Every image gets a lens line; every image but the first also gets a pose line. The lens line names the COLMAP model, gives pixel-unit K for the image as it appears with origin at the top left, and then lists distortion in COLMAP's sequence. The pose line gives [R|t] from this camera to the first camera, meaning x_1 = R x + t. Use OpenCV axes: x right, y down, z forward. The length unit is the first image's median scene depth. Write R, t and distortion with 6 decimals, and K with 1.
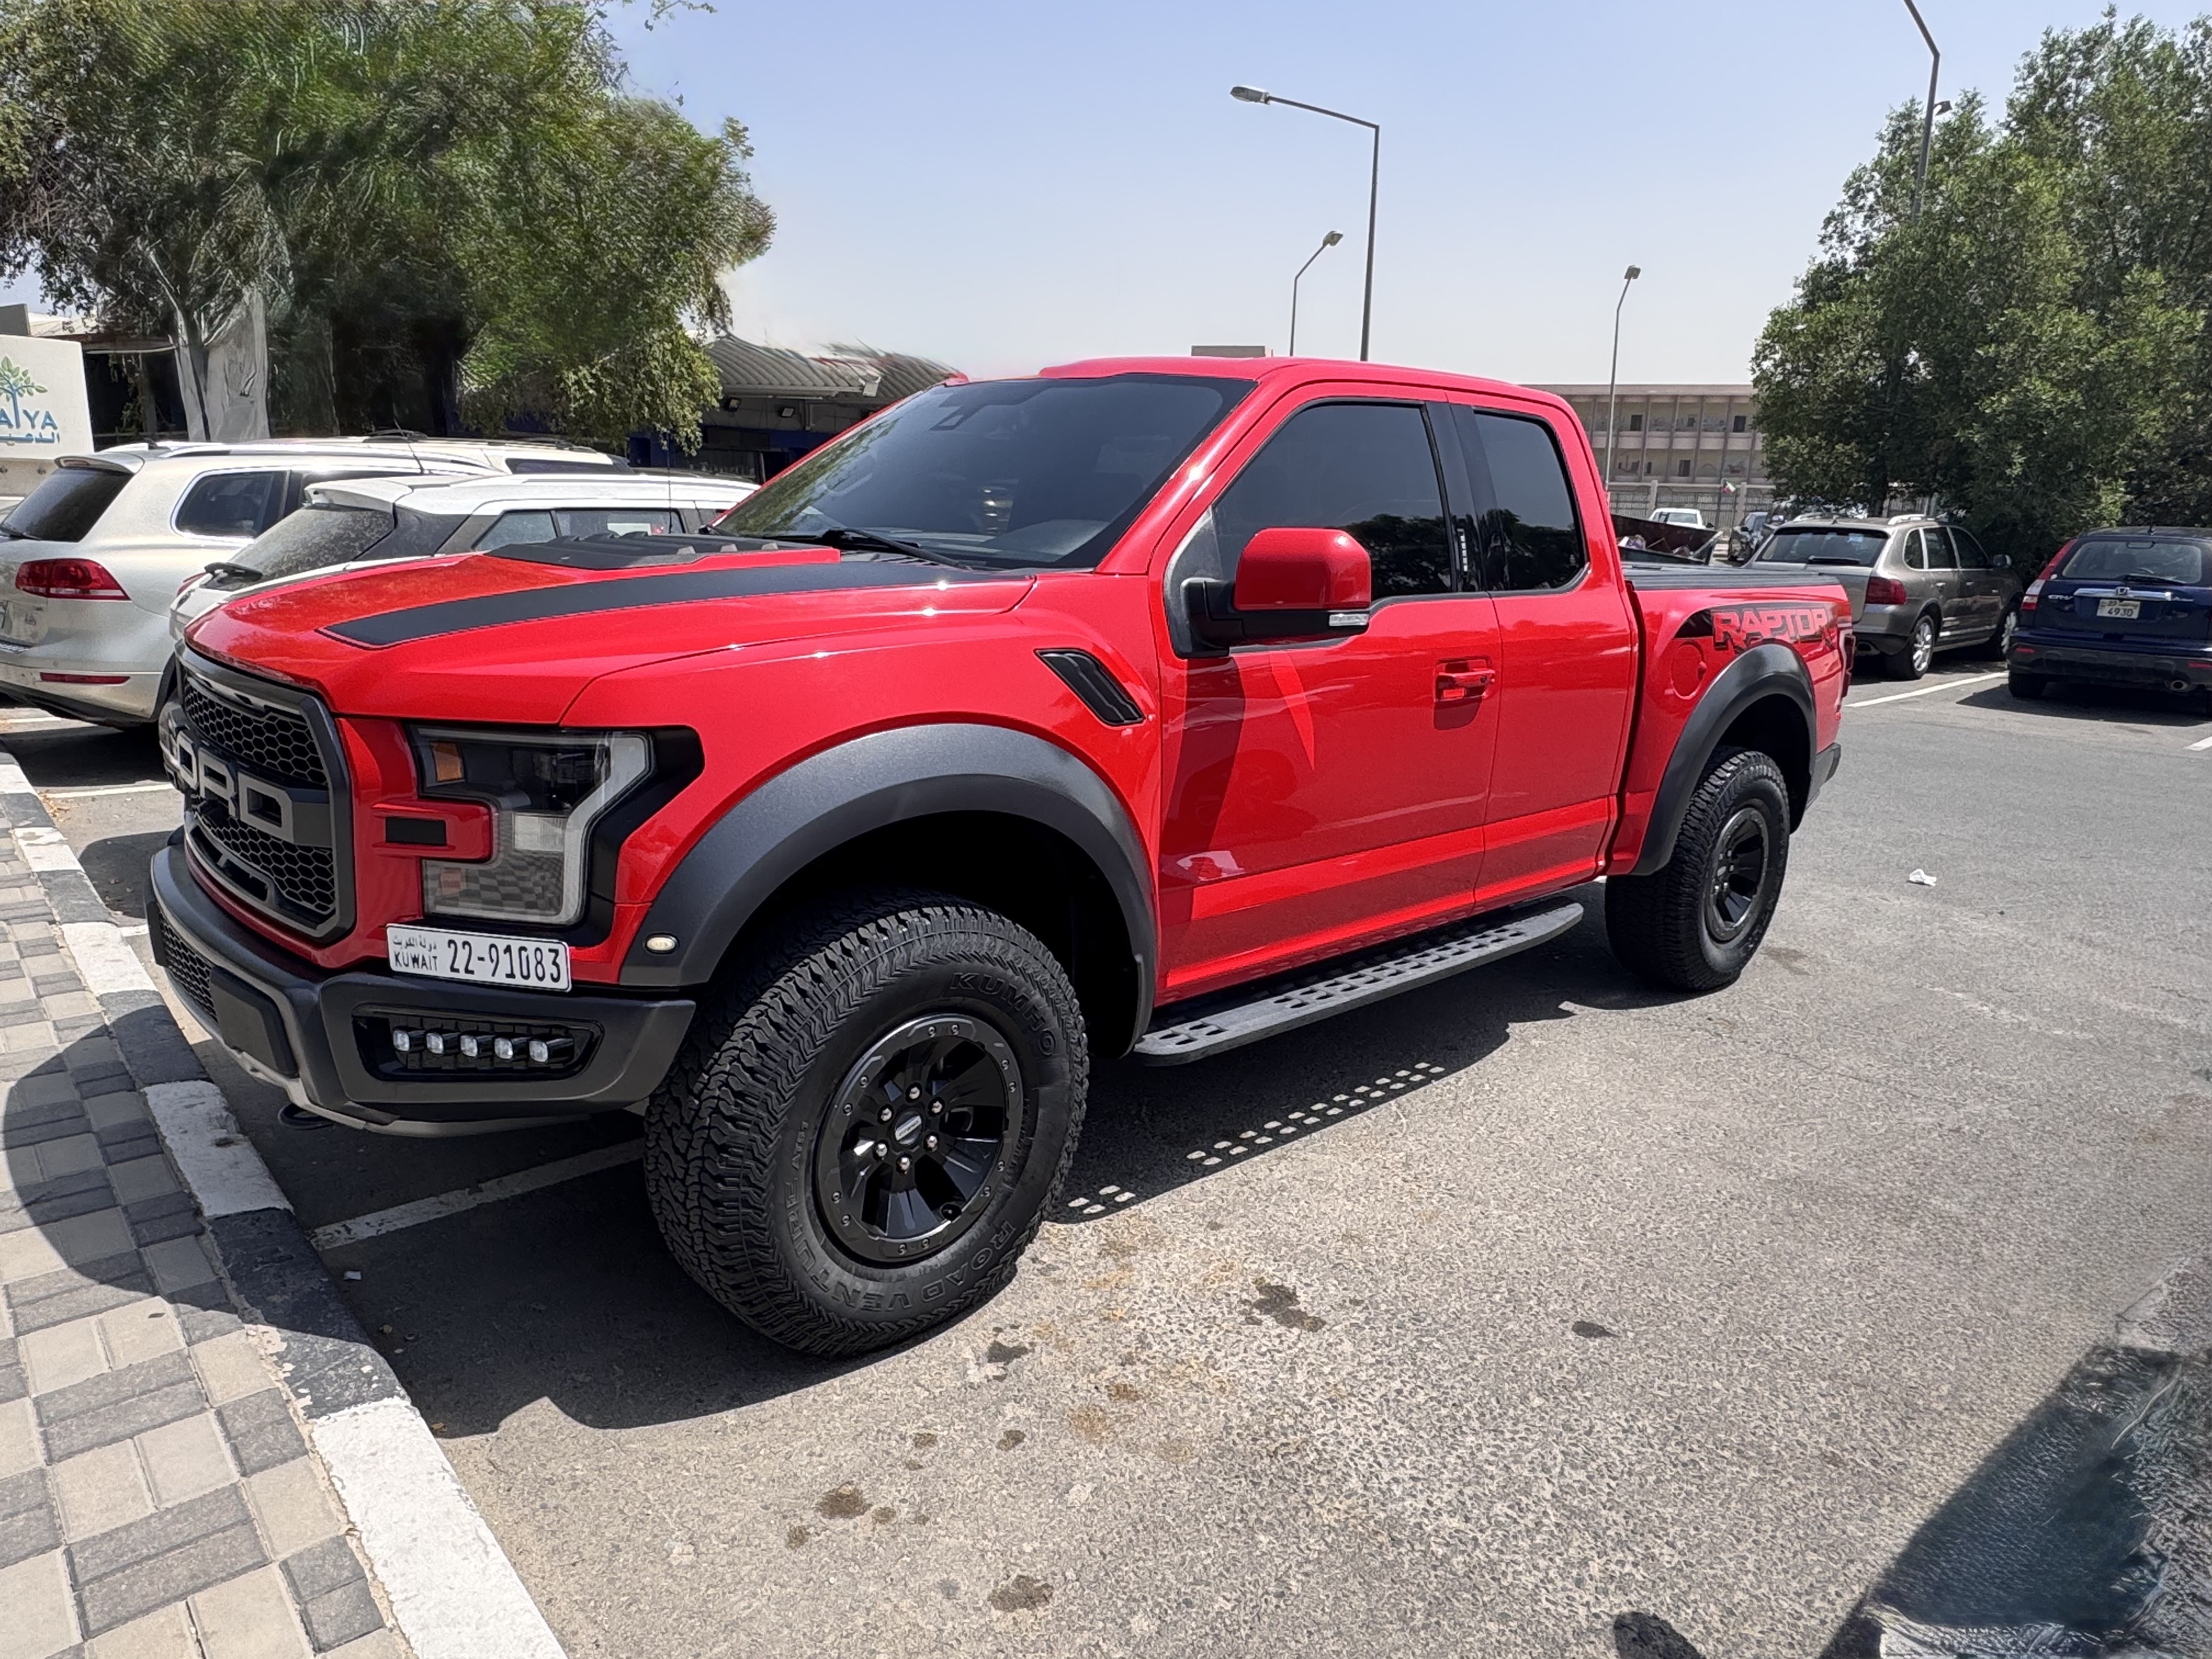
lens RADIAL K [[1421.3, 0, 1088.2], [0, 1421.3, 833.4], [0, 0, 1]] dist [-0.003087, 0.002694]
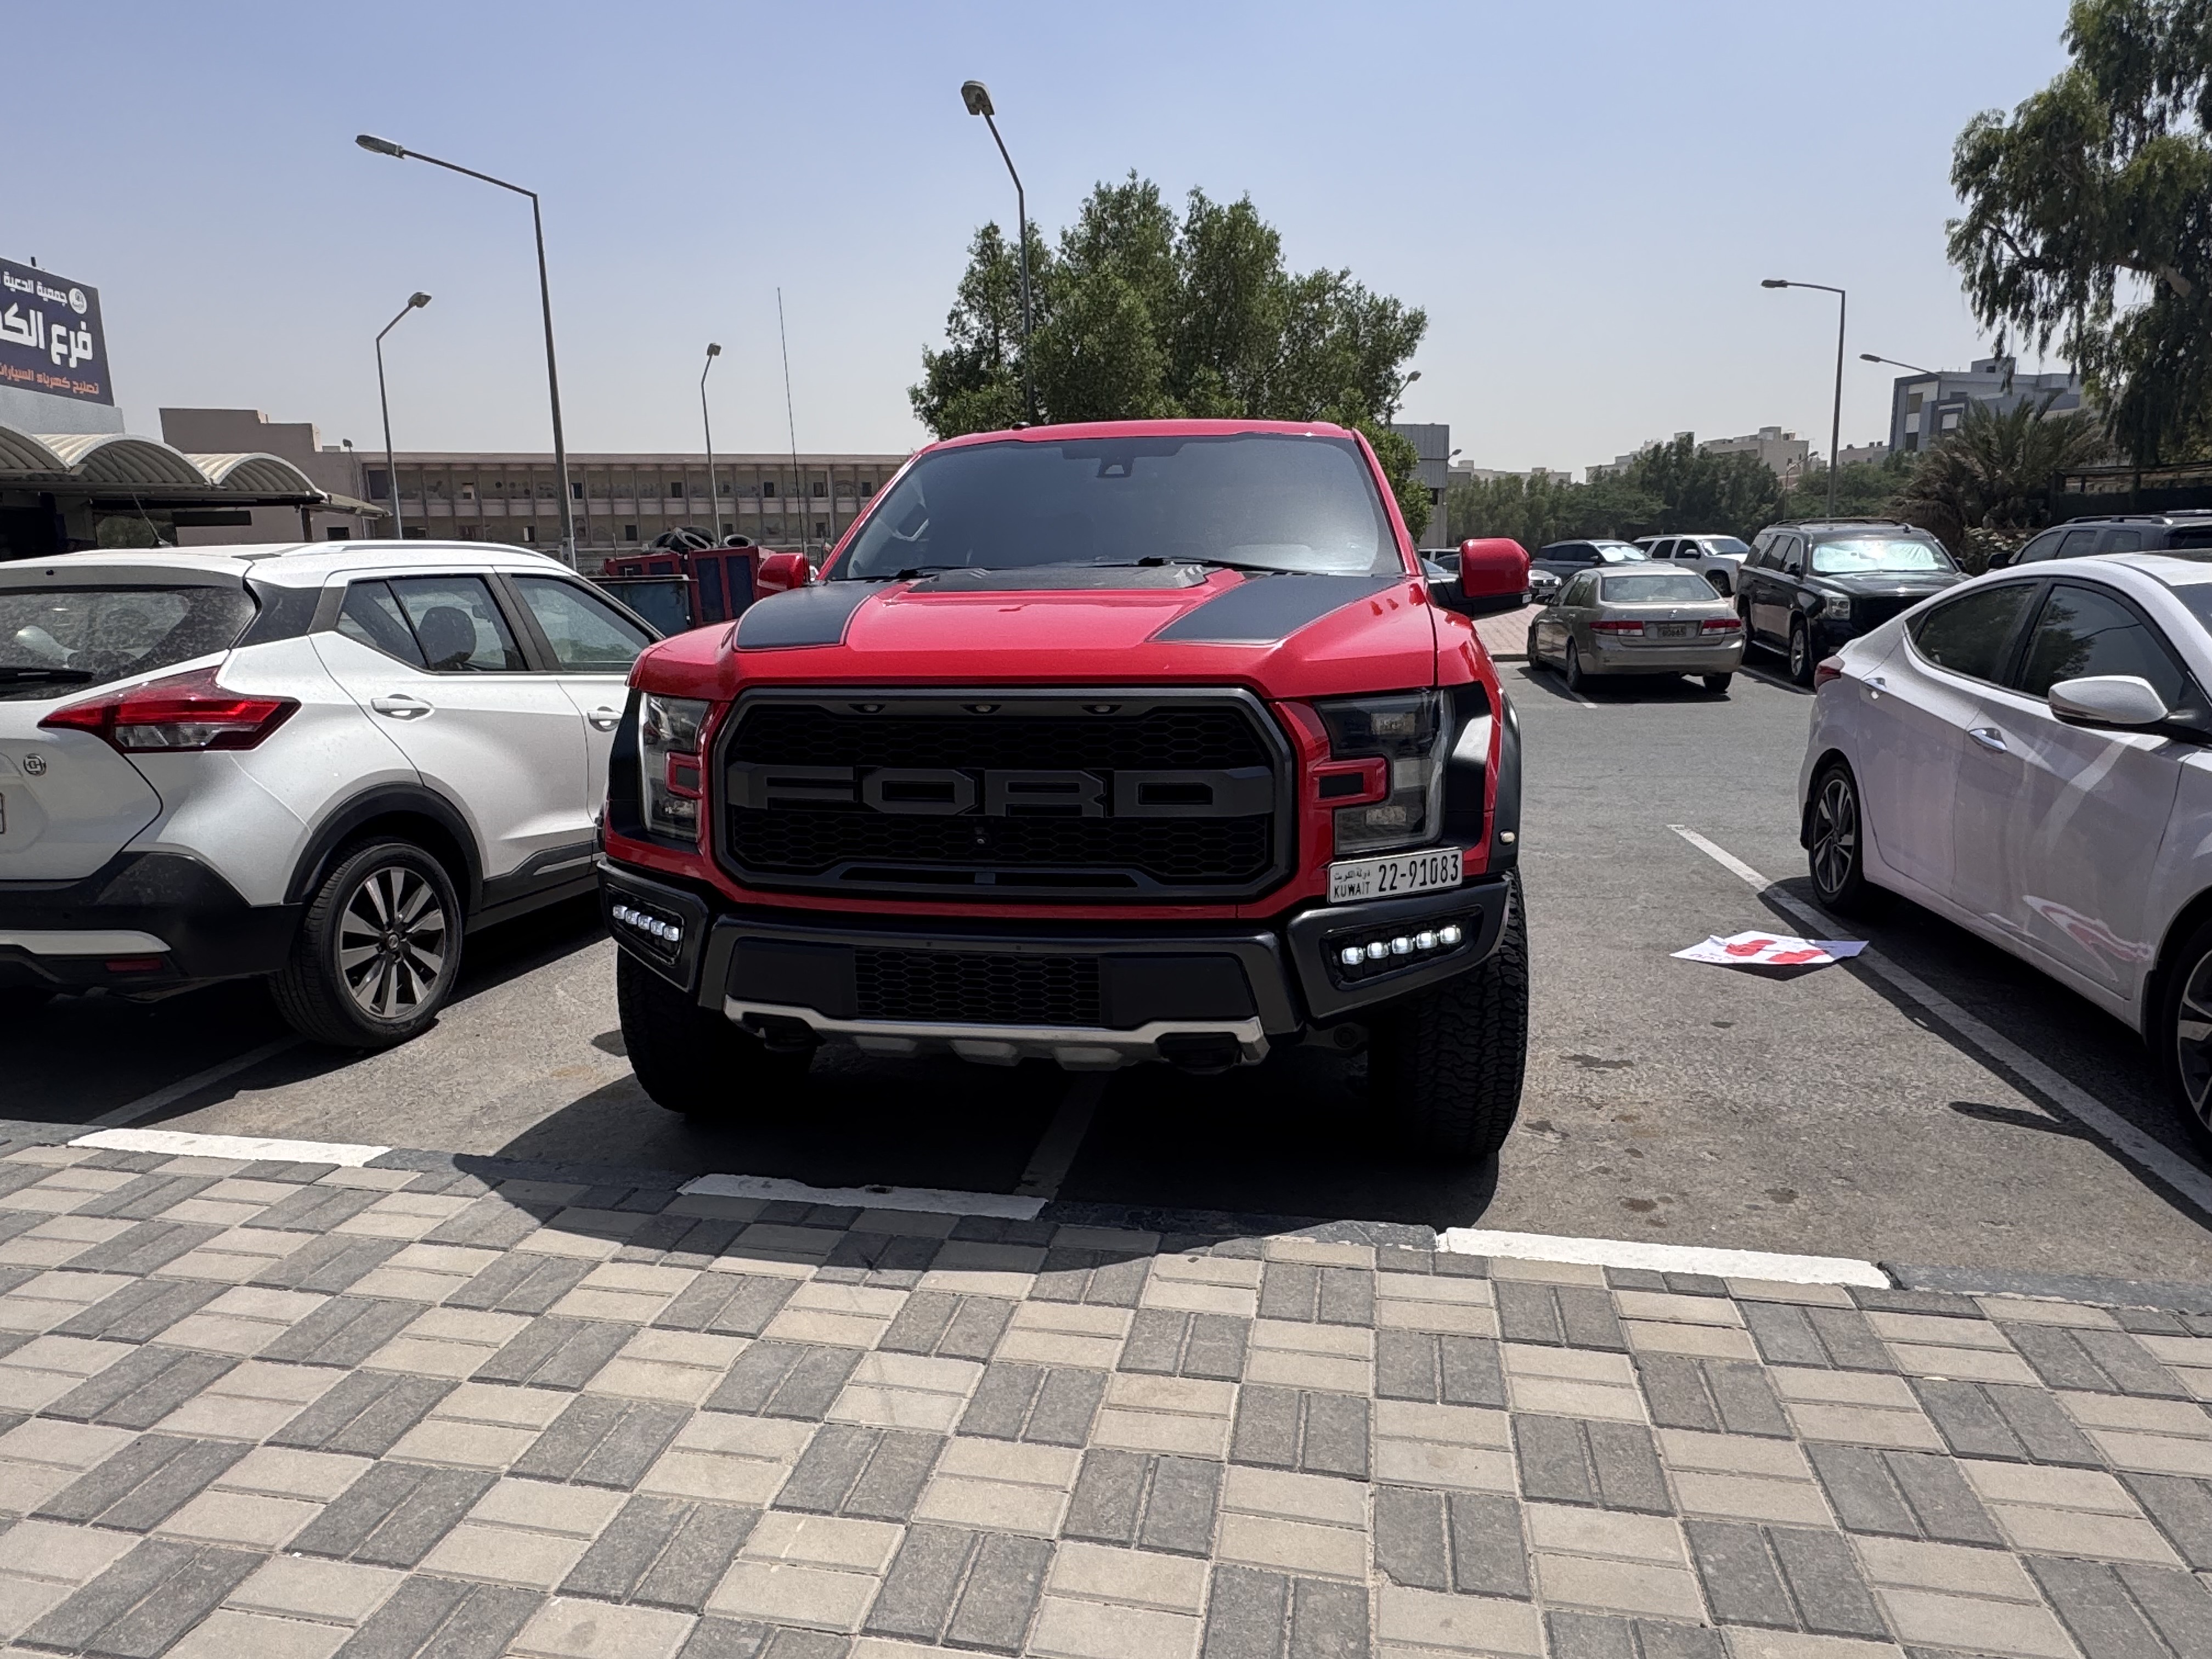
lens RADIAL K [[1421.3, 0, 1088.2], [0, 1421.3, 833.4], [0, 0, 1]] dist [-0.003087, 0.002694]
pose [[0.791270, -0.154231, 0.591697, -0.883345], [0.180940, 0.983389, 0.014360, -0.011510], [-0.584083, 0.095700, 0.806033, 0.083238]]
